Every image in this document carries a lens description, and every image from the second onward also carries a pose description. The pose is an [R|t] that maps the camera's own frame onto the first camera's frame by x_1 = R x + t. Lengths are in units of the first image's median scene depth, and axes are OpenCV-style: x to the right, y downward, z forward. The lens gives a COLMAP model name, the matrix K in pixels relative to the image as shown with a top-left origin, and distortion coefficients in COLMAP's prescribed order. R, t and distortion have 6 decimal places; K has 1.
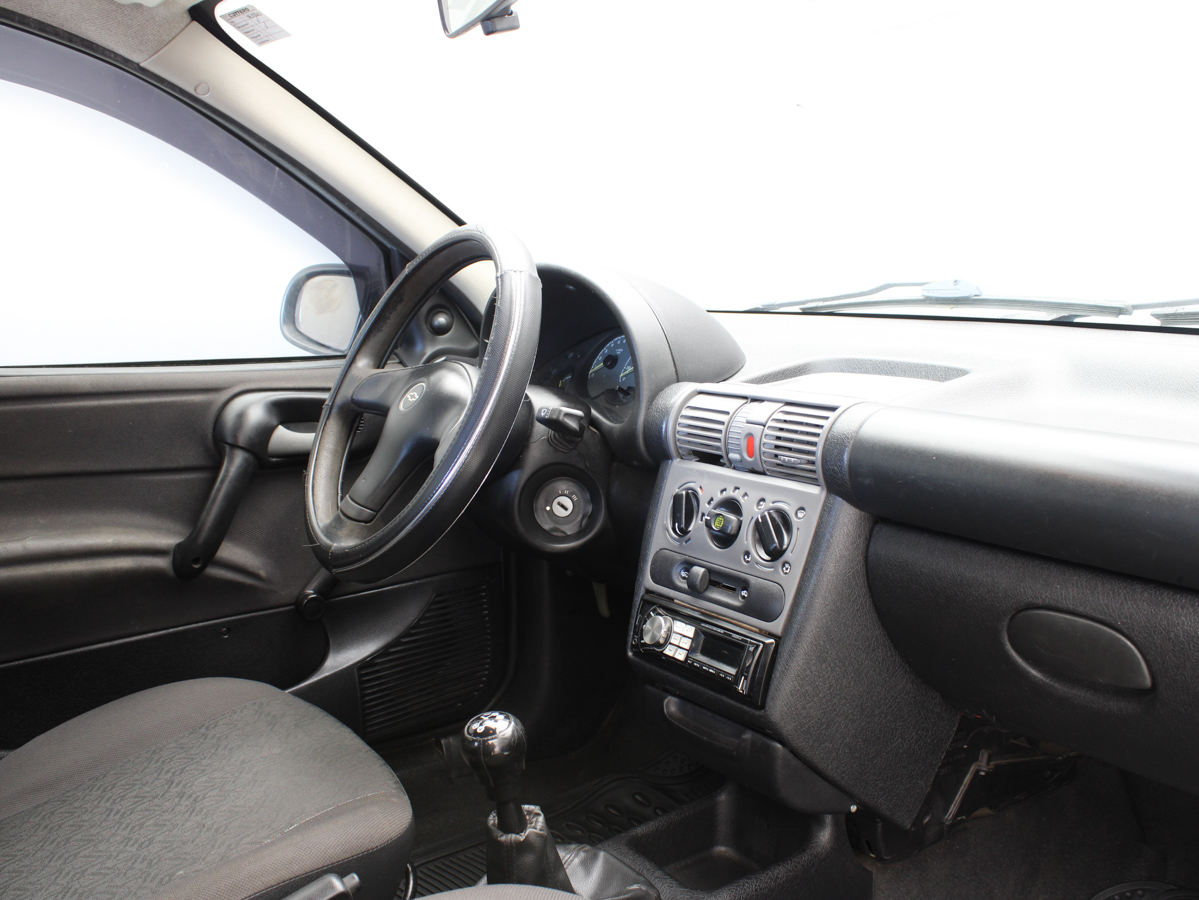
lens RADIAL K [[1217.2, 0, 599.5], [0, 1217.2, 450.0], [0, 0, 1]] dist [-0.168905, 0.176745]
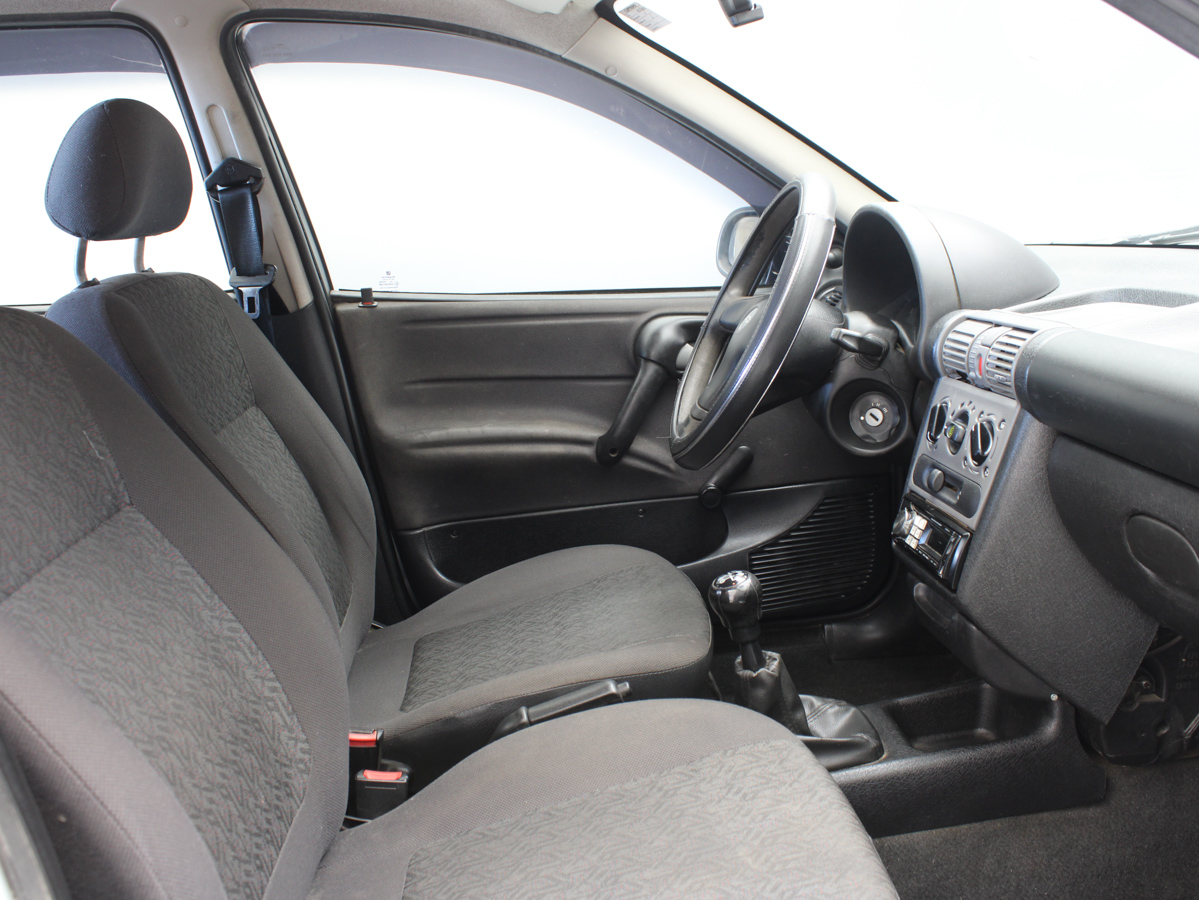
lens RADIAL K [[1217.2, 0, 599.5], [0, 1217.2, 450.0], [0, 0, 1]] dist [-0.168905, 0.176745]
pose [[0.873210, 0.059934, -0.483644, 0.331549], [-0.033559, 0.997448, 0.063015, 0.015757], [0.486186, -0.038795, 0.872994, -0.139747]]
